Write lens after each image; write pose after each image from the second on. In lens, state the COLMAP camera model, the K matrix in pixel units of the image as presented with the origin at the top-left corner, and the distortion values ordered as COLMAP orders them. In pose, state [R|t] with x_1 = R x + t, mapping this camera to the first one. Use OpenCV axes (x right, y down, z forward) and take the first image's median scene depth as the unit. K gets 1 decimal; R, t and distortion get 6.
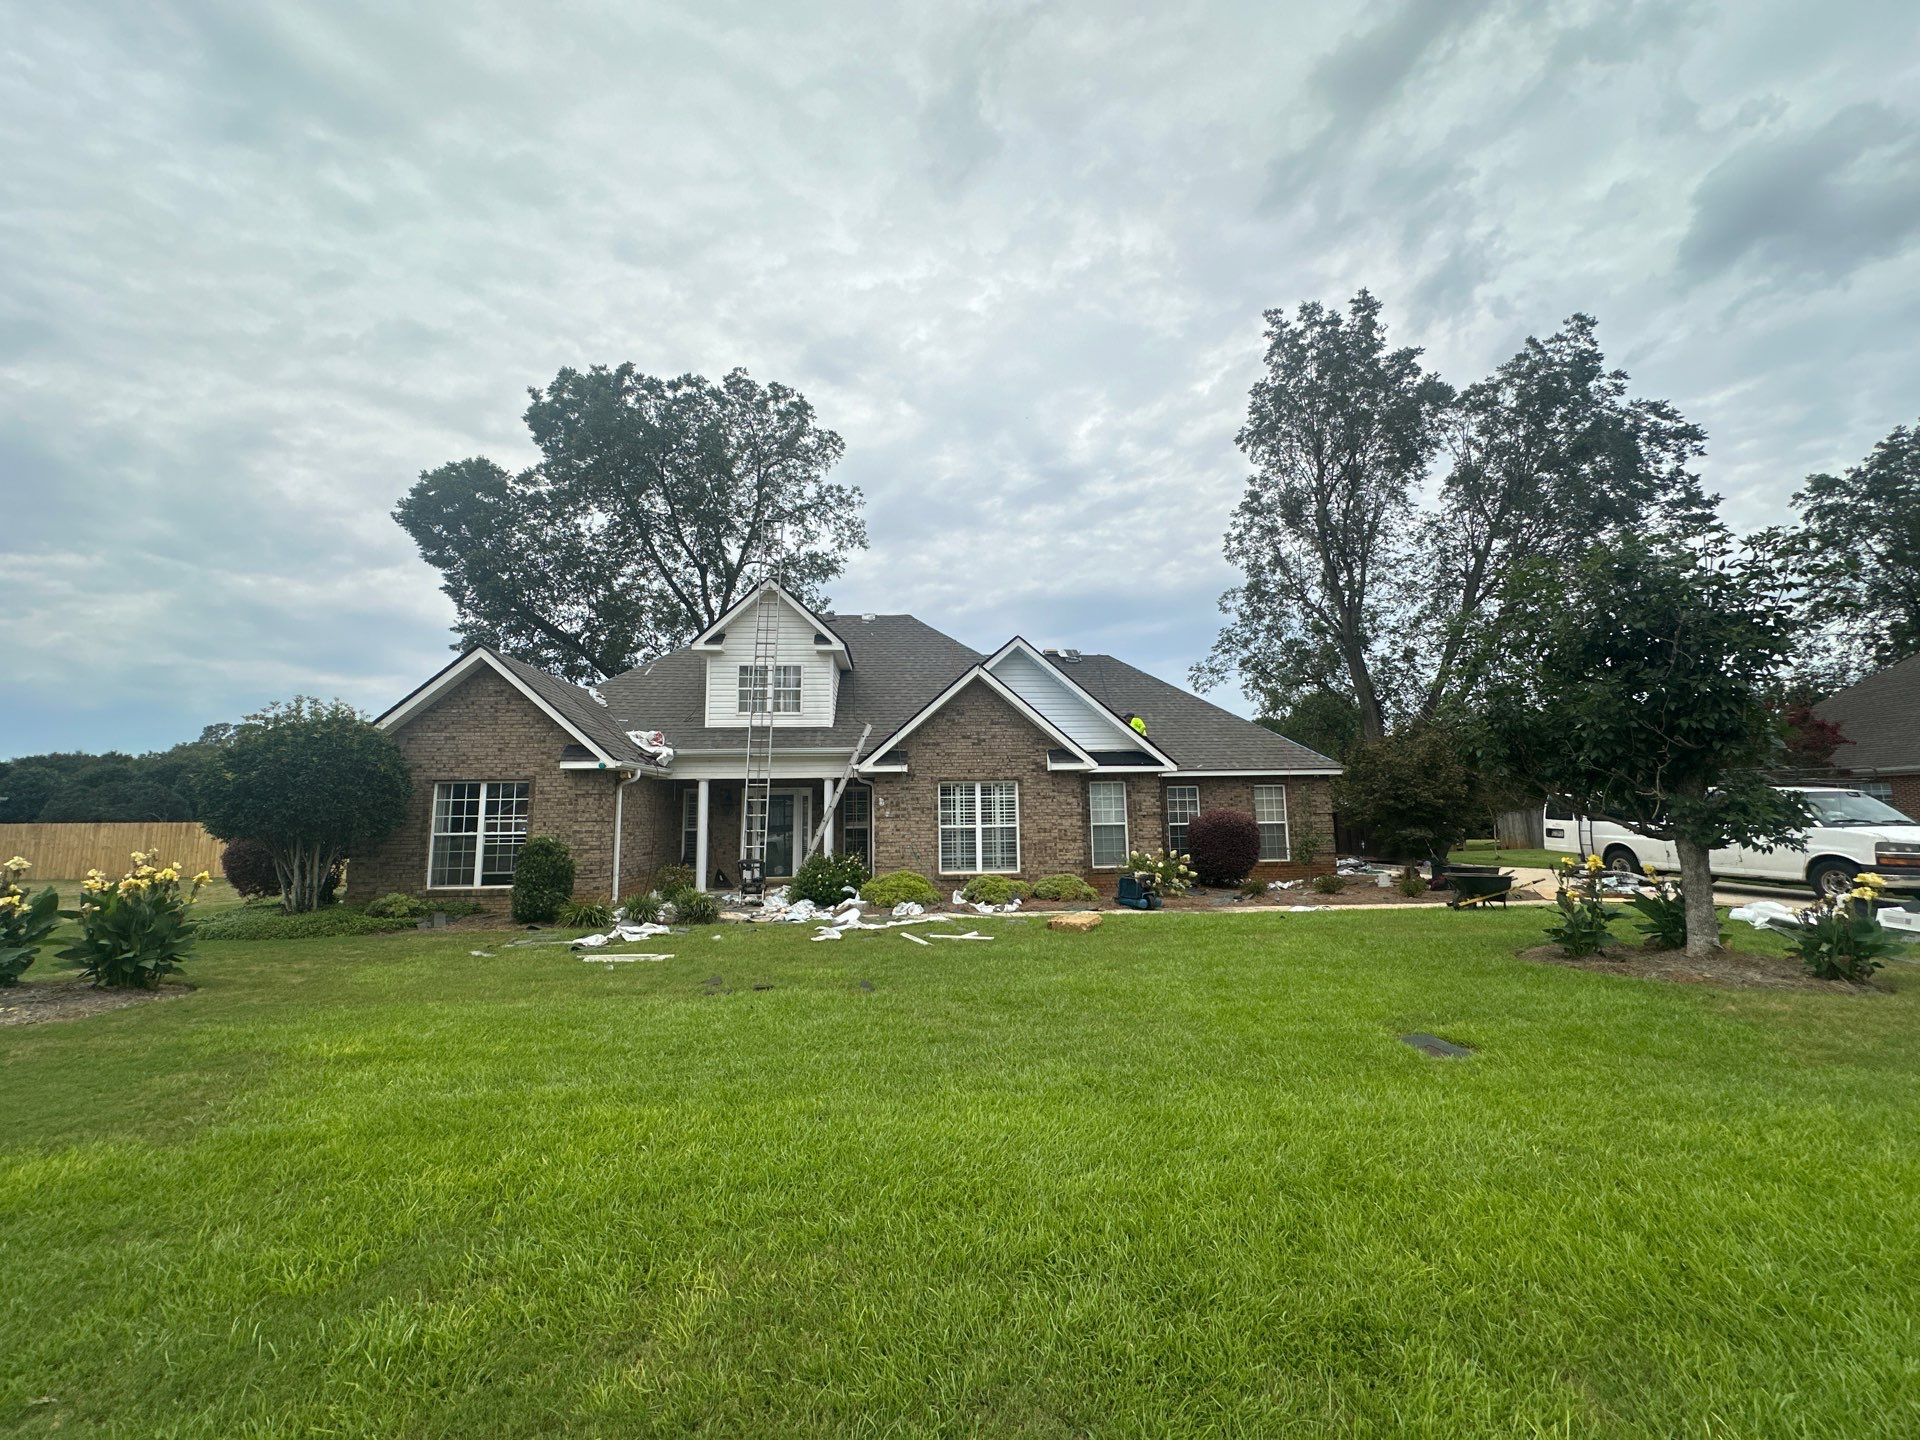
lens RADIAL K [[767.5, 0, 954.9], [0, 767.5, 716.5], [0, 0, 1]] dist [0.001059, -0.000438]
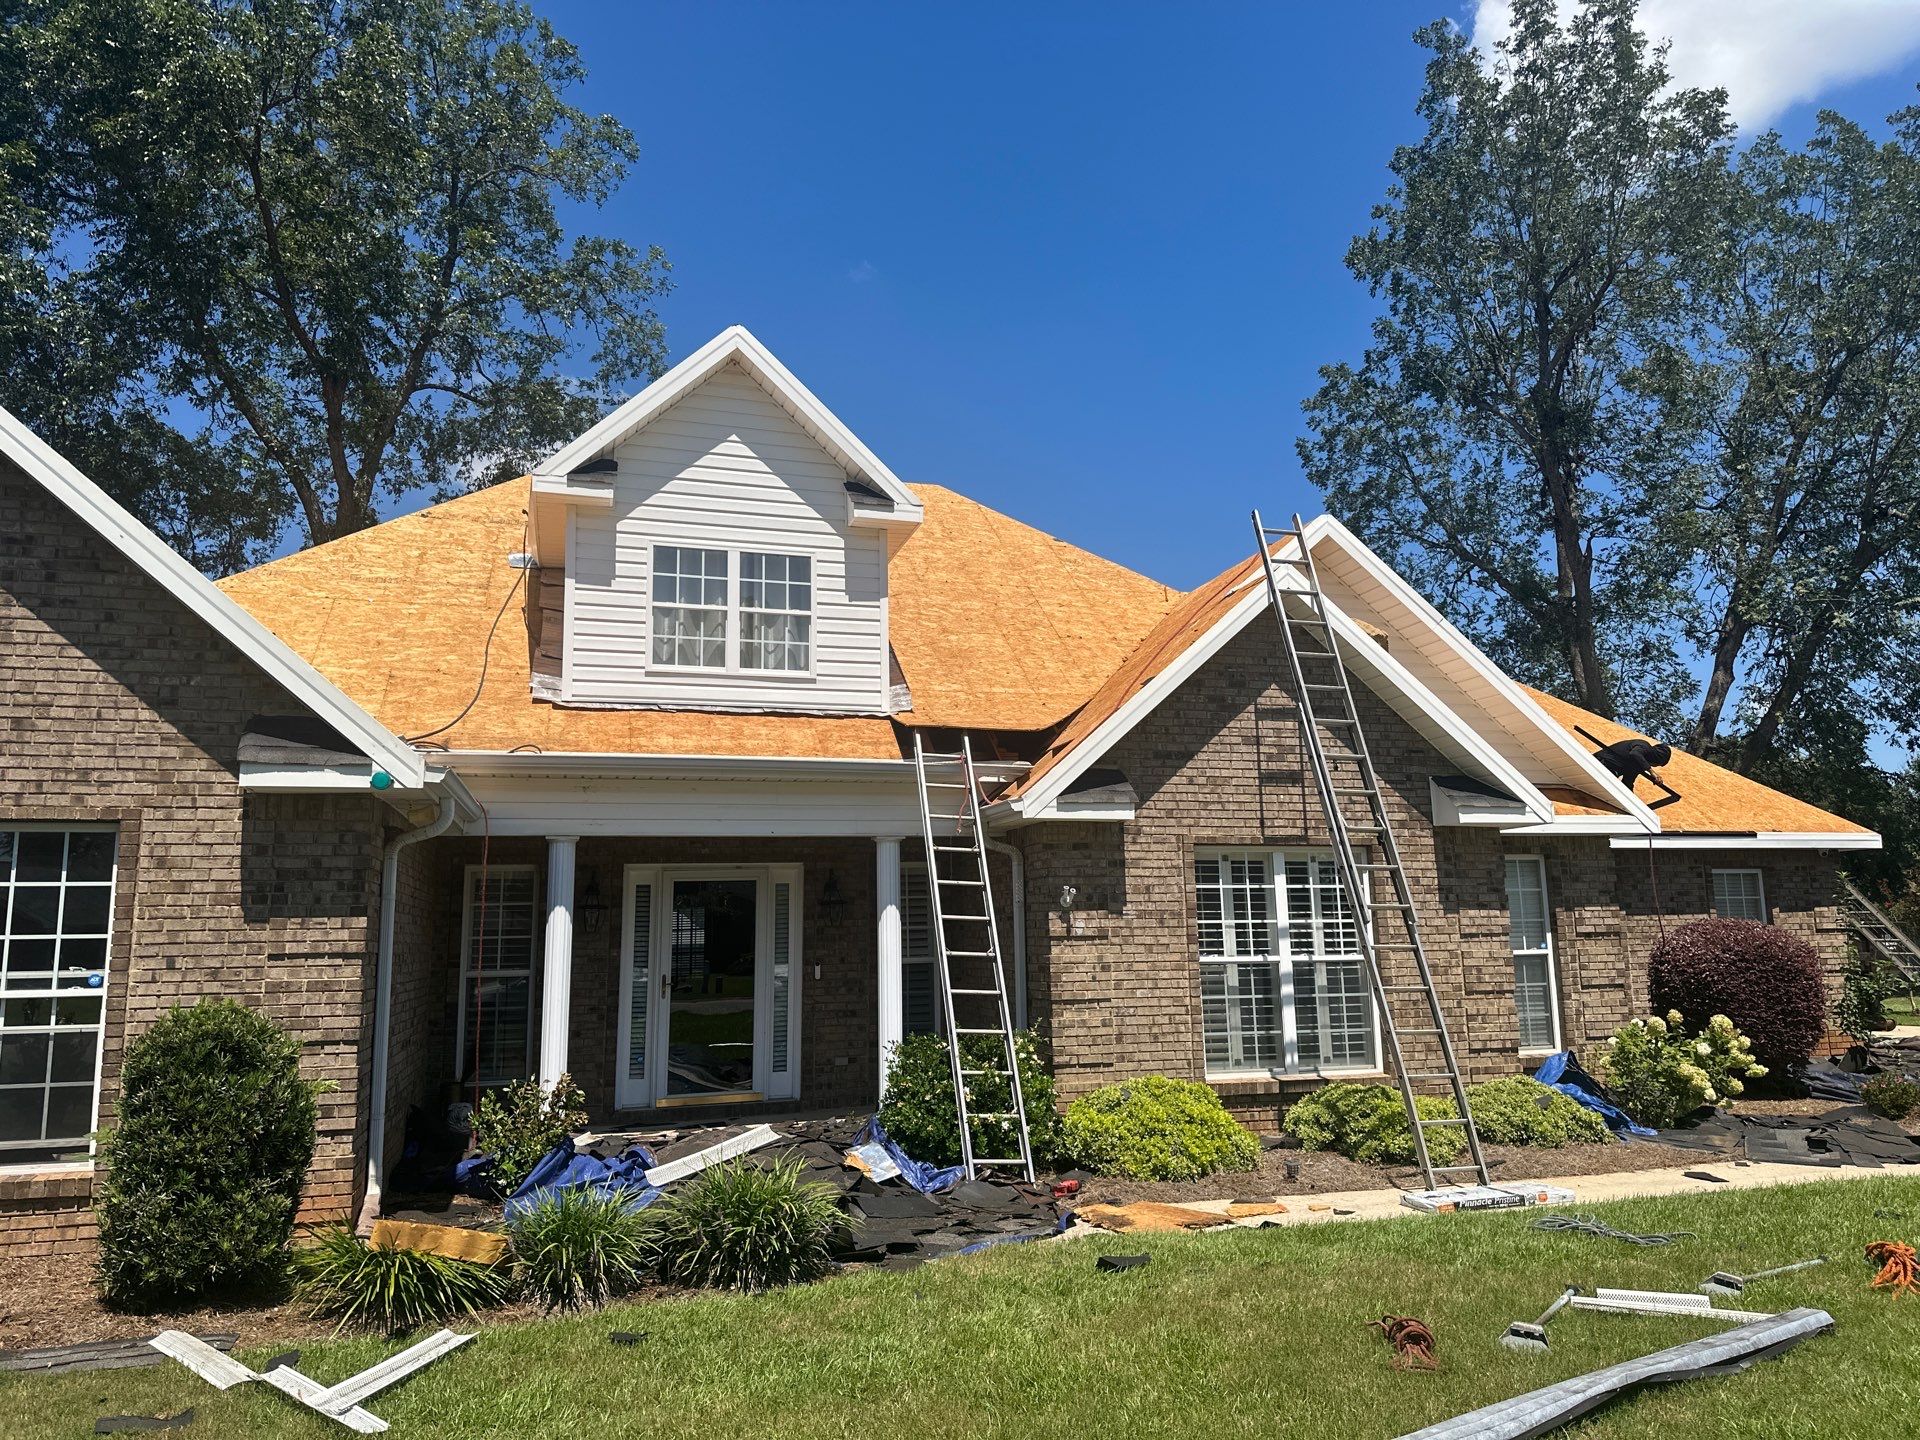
lens RADIAL K [[1364.1, 0, 970.5], [0, 1364.1, 702.5], [0, 0, 1]] dist [0.056385, -0.072632]
pose [[0.976974, 0.034238, 0.210594, -0.289936], [-0.026335, 0.998844, -0.040219, 0.040549], [-0.211727, 0.033747, 0.976746, 0.320547]]
